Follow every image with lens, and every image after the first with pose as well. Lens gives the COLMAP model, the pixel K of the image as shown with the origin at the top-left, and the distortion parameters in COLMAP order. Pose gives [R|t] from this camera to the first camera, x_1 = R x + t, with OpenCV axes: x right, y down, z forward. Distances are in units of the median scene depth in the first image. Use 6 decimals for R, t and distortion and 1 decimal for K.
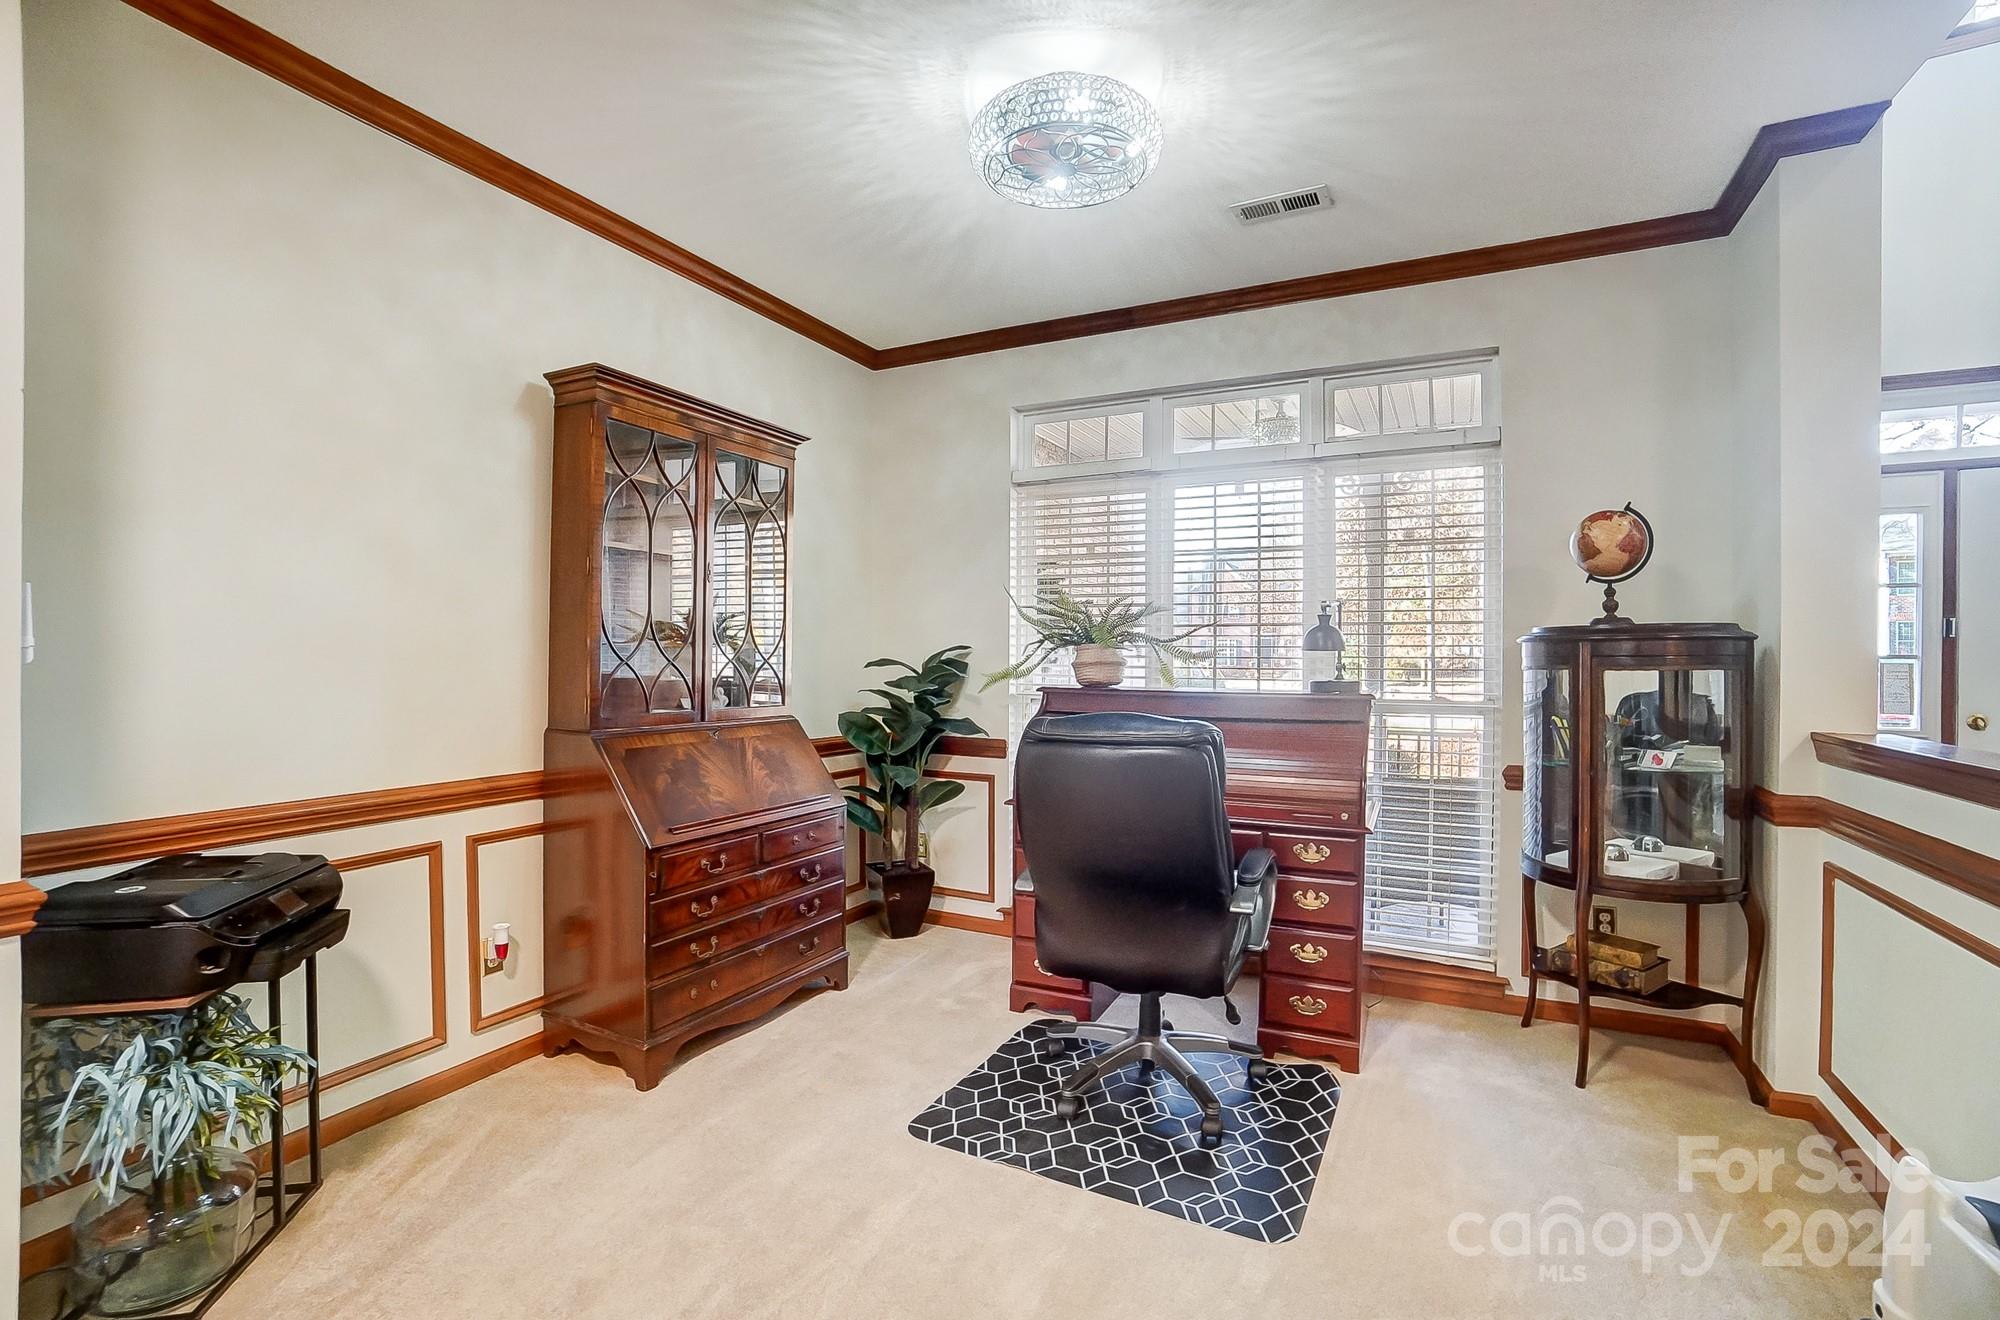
lens RADIAL K [[902.8, 0, 1000.0], [0, 902.8, 660.0], [0, 0, 1]] dist [-0.002905, 0.016133]
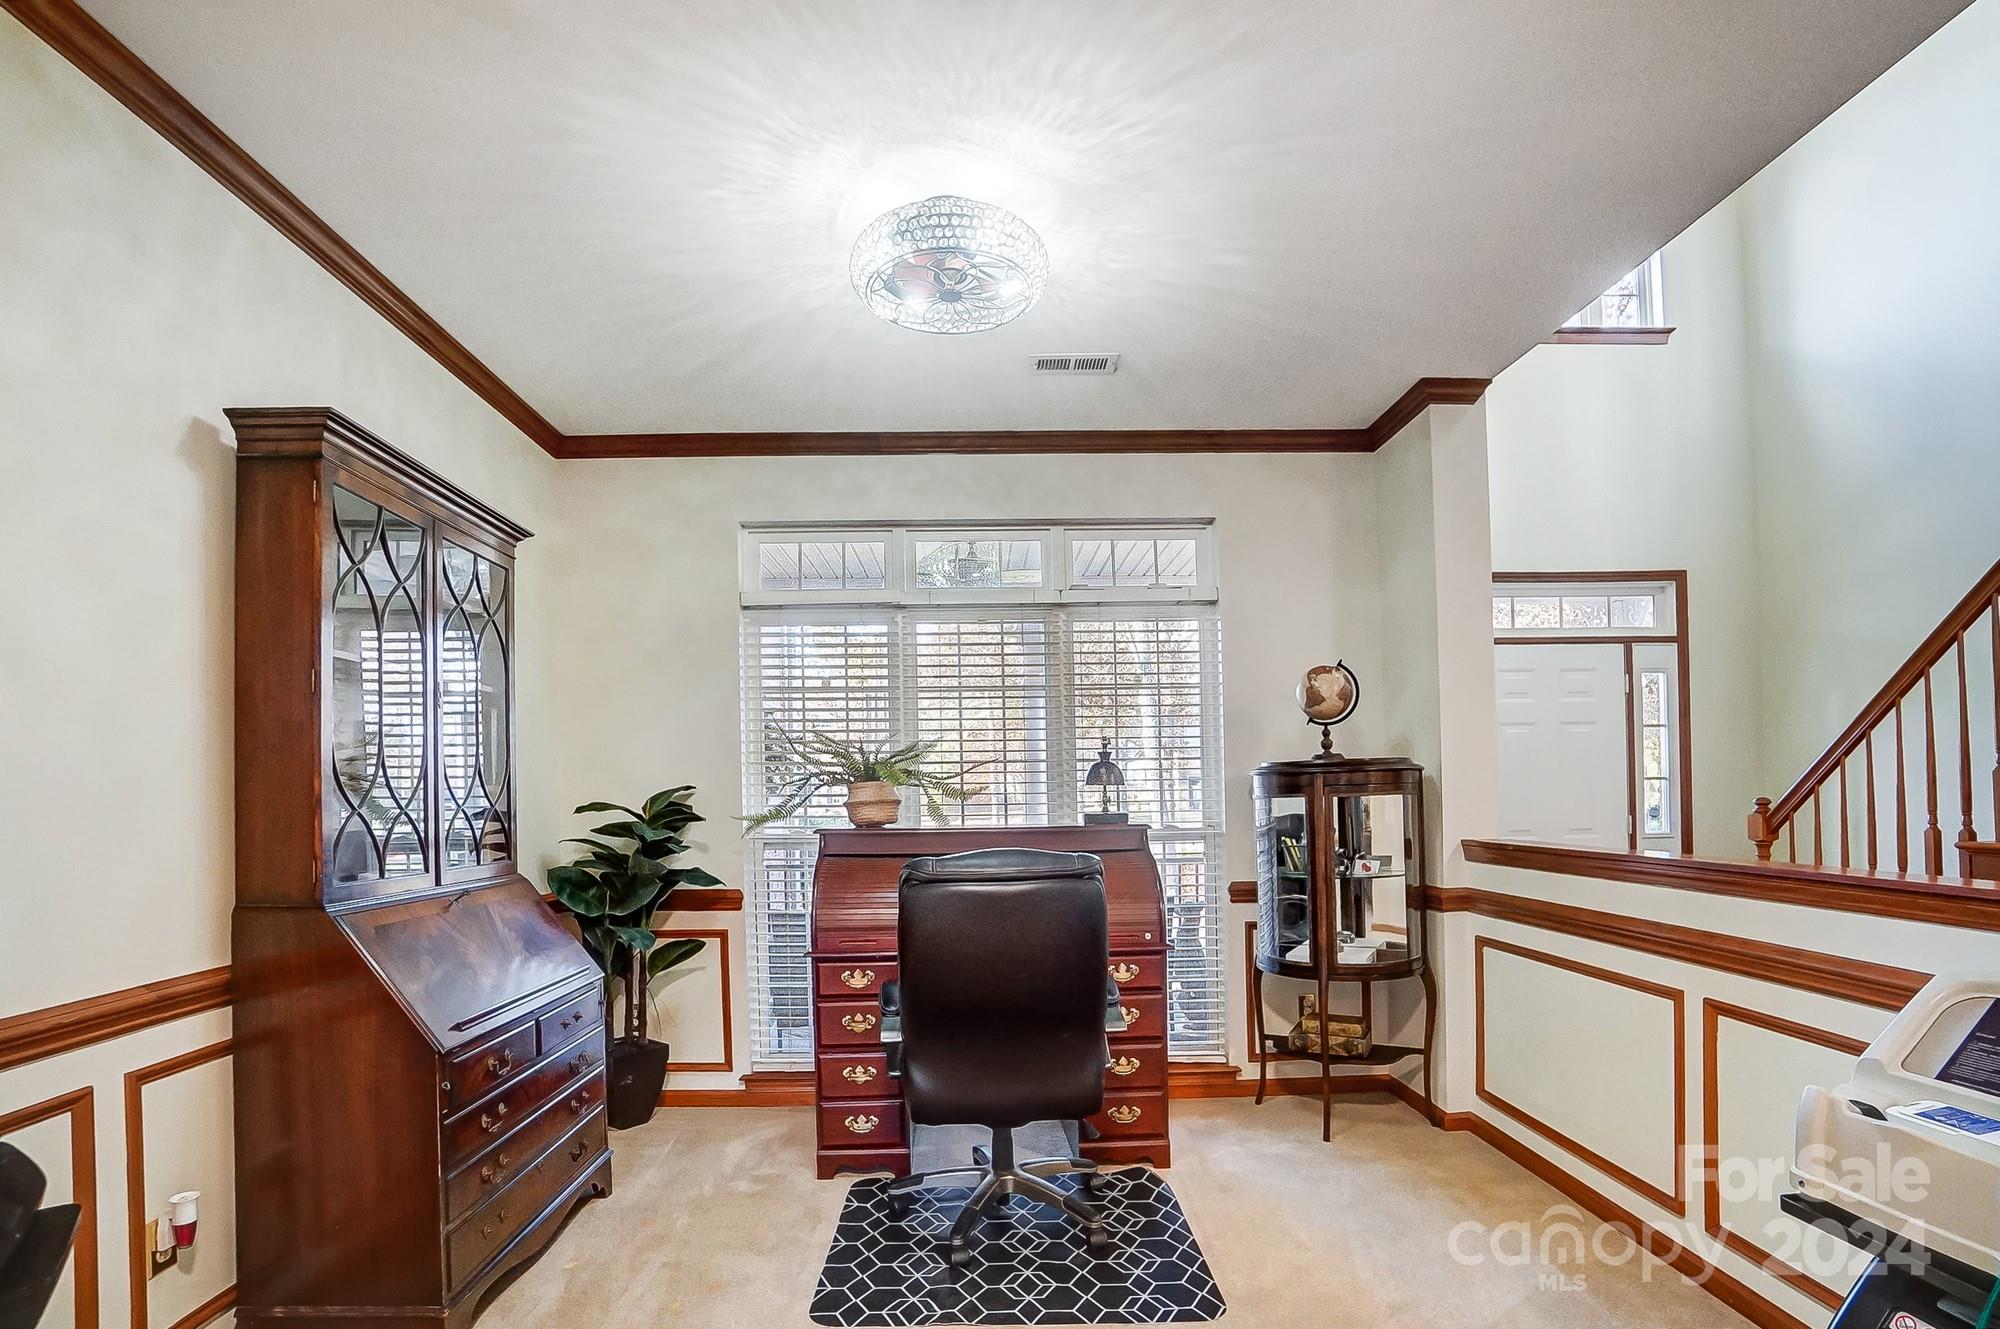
lens RADIAL K [[956.2, 0, 997.0], [0, 956.2, 796.2], [0, 0, 1]] dist [-0.002398, 0.027800]
pose [[0.894102, -0.018989, 0.447460, -0.291745], [0.021117, 0.999777, 0.000235, 0.000393], [-0.447365, 0.009239, 0.894304, 0.046246]]
